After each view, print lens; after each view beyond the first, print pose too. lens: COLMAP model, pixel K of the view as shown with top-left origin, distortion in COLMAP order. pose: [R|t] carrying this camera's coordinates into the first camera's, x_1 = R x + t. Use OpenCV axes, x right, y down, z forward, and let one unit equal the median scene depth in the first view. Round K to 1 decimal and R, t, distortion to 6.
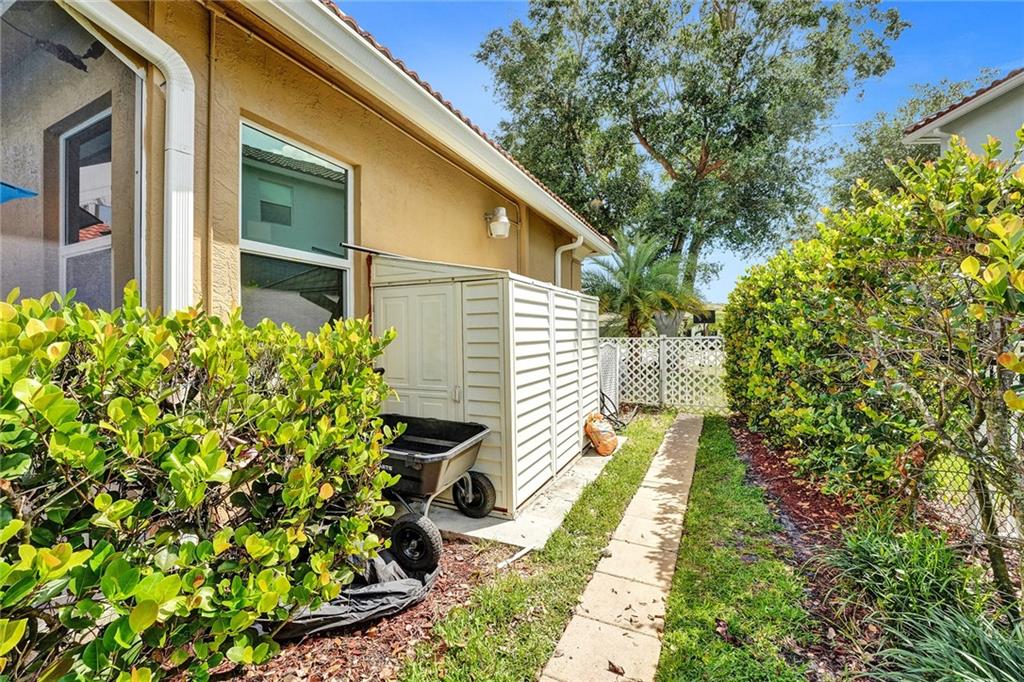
lens RADIAL K [[418.8, 0, 513.0], [0, 418.8, 338.2], [0, 0, 1]] dist [-0.025244, 0.001707]
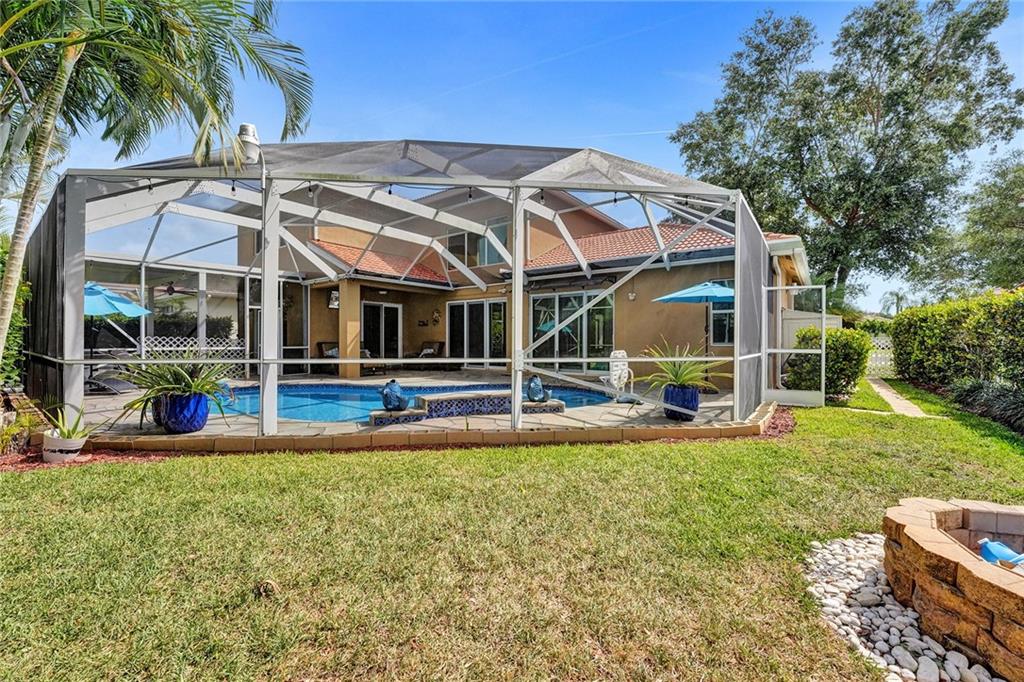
lens RADIAL K [[418.8, 0, 510.3], [0, 418.8, 340.0], [0, 0, 1]] dist [-0.025244, 0.001707]
pose [[0.979882, 0.006727, -0.199465, -0.413562], [-0.008481, 0.999933, -0.007938, 0.018744], [0.199398, 0.009470, 0.979873, -0.595165]]
